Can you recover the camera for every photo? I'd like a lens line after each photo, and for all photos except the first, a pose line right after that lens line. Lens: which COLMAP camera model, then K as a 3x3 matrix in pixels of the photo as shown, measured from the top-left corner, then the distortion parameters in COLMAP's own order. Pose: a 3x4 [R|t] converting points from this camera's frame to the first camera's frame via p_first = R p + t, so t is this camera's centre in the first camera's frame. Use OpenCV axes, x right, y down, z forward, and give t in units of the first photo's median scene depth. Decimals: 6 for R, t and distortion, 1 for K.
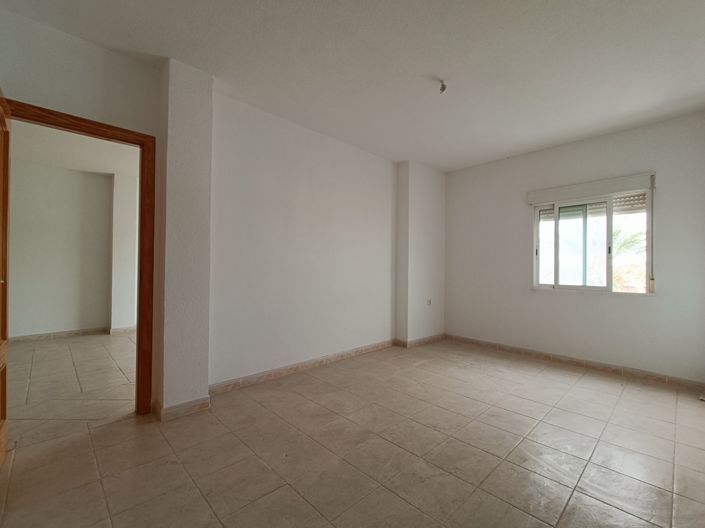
lens RADIAL K [[314.4, 0, 354.9], [0, 314.4, 264.0], [0, 0, 1]] dist [-0.000066, 0.000009]
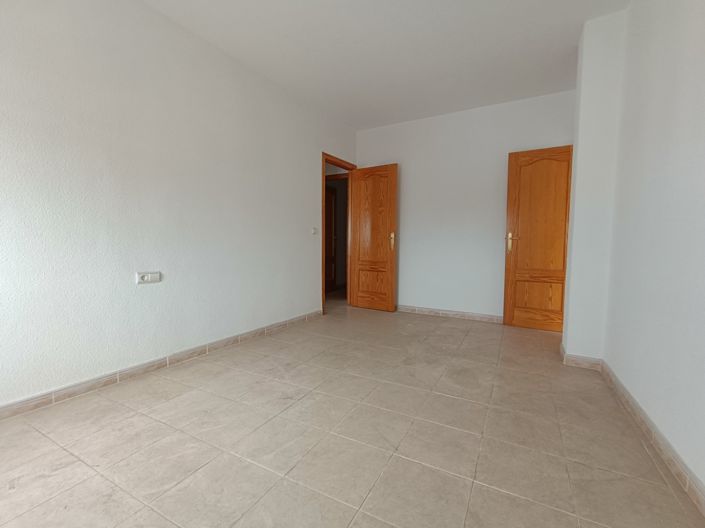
lens RADIAL K [[314.4, 0, 354.9], [0, 314.4, 264.0], [0, 0, 1]] dist [-0.000066, 0.000009]
pose [[-0.949333, 0.003382, -0.314255, 0.528804], [-0.013592, 0.998565, 0.051805, 0.090690], [0.313979, 0.053452, -0.947924, 1.808401]]
